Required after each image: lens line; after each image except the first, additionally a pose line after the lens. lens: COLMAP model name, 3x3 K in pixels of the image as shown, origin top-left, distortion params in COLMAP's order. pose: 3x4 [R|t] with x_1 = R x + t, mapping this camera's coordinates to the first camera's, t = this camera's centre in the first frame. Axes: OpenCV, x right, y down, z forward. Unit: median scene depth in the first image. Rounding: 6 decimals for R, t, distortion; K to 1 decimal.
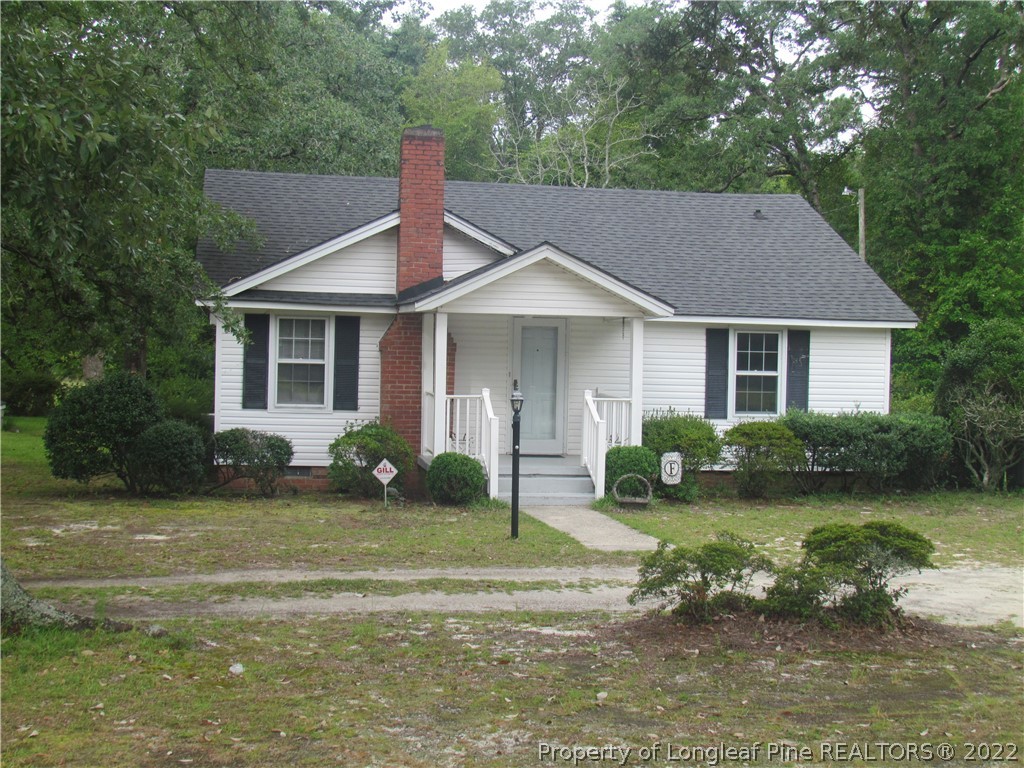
lens RADIAL K [[1473.0, 0, 512.0], [0, 1473.0, 384.0], [0, 0, 1]] dist [-0.113982, 0.401318]
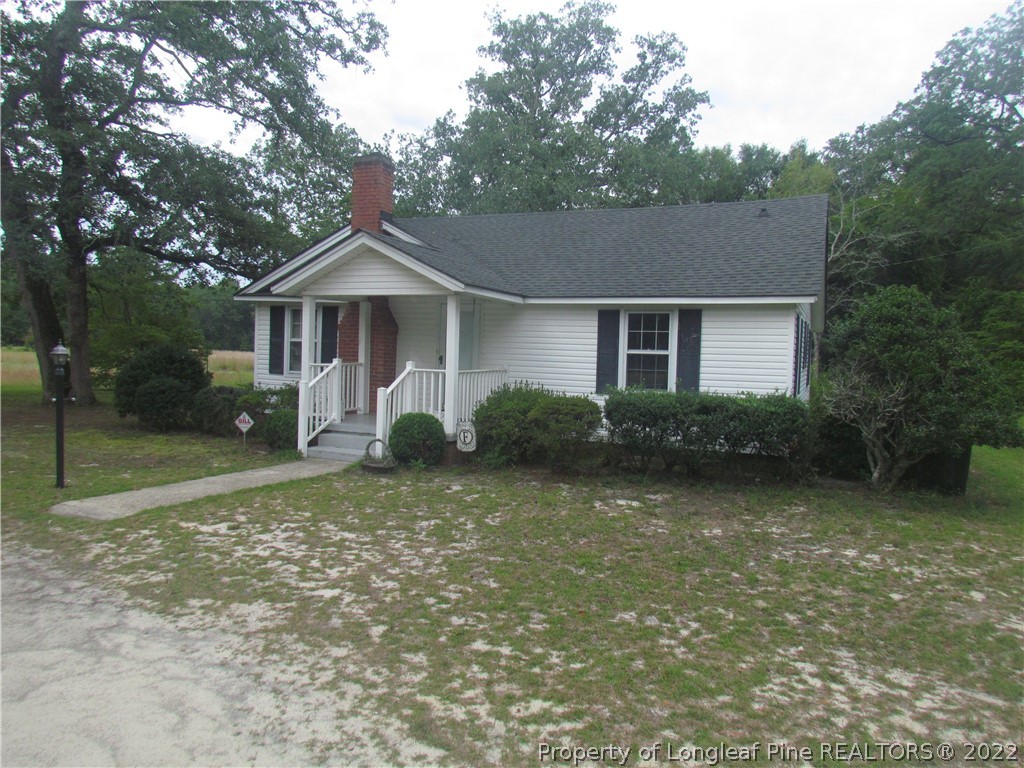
lens RADIAL K [[722.2, 0, 512.2], [0, 722.2, 391.6], [0, 0, 1]] dist [-0.025733, 0.000240]
pose [[0.823158, 0.033035, -0.566850, 0.548221], [-0.024363, 0.999442, 0.022867, 0.016527], [0.567289, -0.005013, 0.823504, 0.759958]]
